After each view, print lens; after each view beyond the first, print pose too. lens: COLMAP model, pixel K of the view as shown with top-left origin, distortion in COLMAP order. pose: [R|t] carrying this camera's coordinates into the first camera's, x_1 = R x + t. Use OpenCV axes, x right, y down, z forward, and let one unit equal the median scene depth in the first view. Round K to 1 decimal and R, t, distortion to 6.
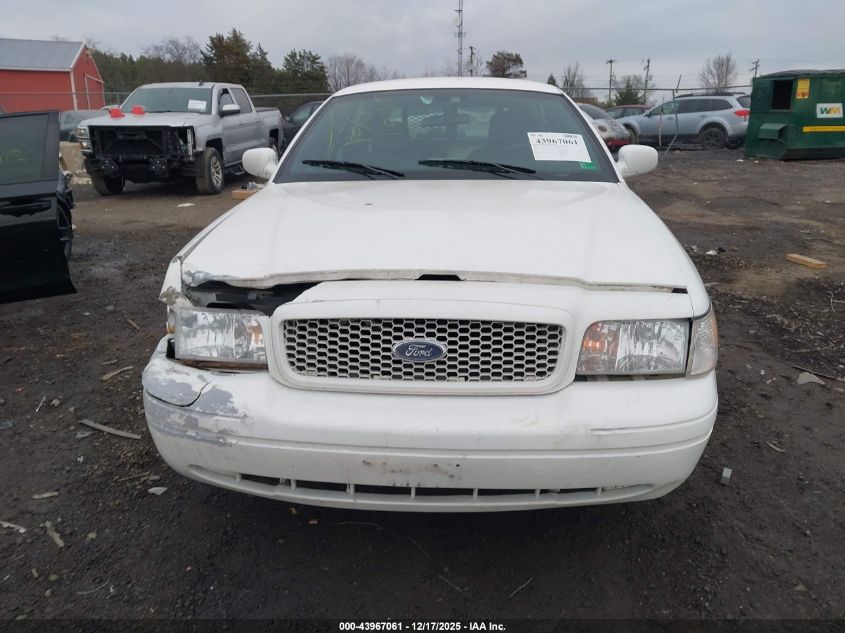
lens RADIAL K [[726.6, 0, 422.5], [0, 726.6, 316.5], [0, 0, 1]] dist [0.082454, -0.130825]
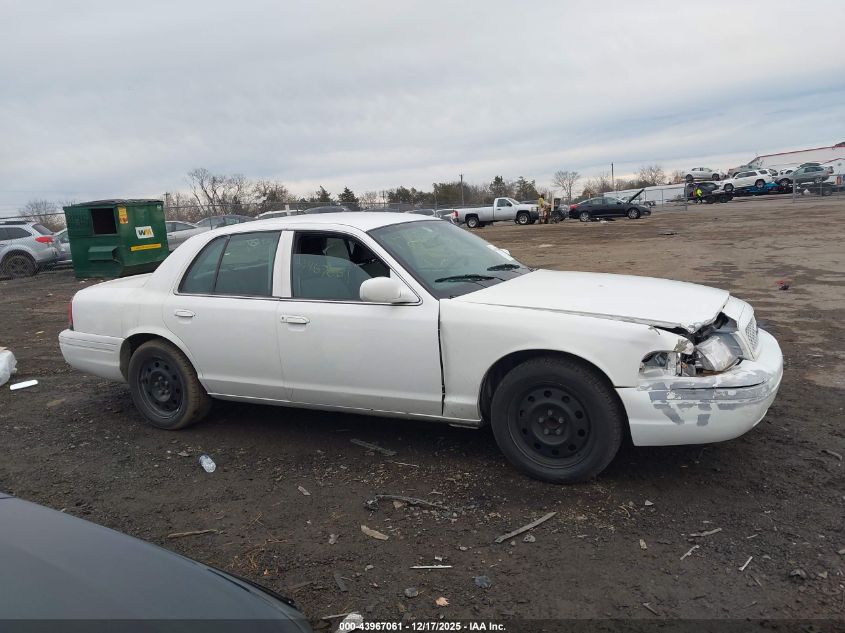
lens RADIAL K [[761.7, 0, 422.5], [0, 761.7, 316.5], [0, 0, 1]] dist [-0.008014, -0.001931]
pose [[0.292506, -0.149487, 0.944507, -1.434654], [0.303621, 0.951116, 0.056504, -0.243023], [-0.906783, 0.270244, 0.323594, 0.674995]]
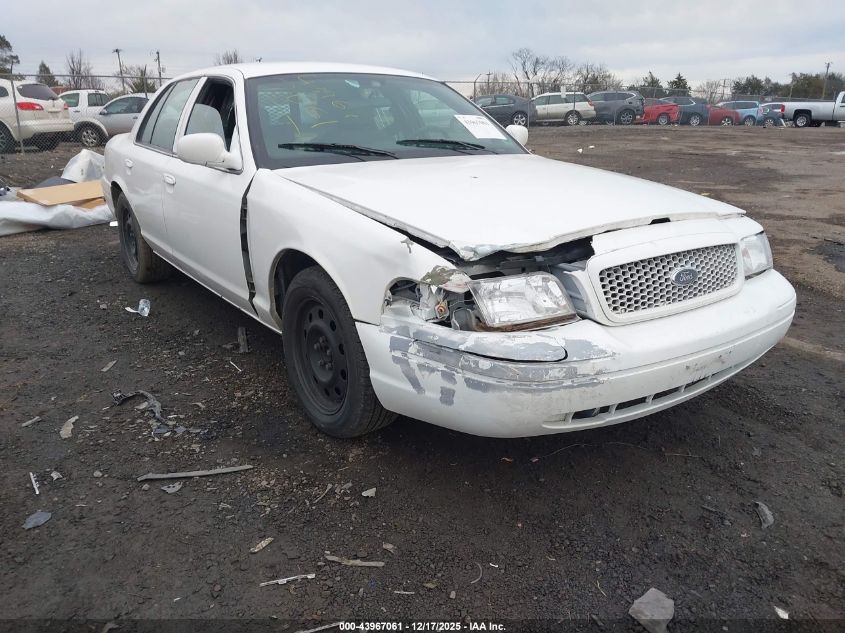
lens RADIAL K [[726.6, 0, 422.5], [0, 726.6, 316.5], [0, 0, 1]] dist [0.082454, -0.130825]
pose [[0.739693, -0.177213, 0.649192, -0.715935], [0.173229, 0.982335, 0.070775, -0.032367], [-0.650267, 0.060107, 0.757325, 0.191984]]
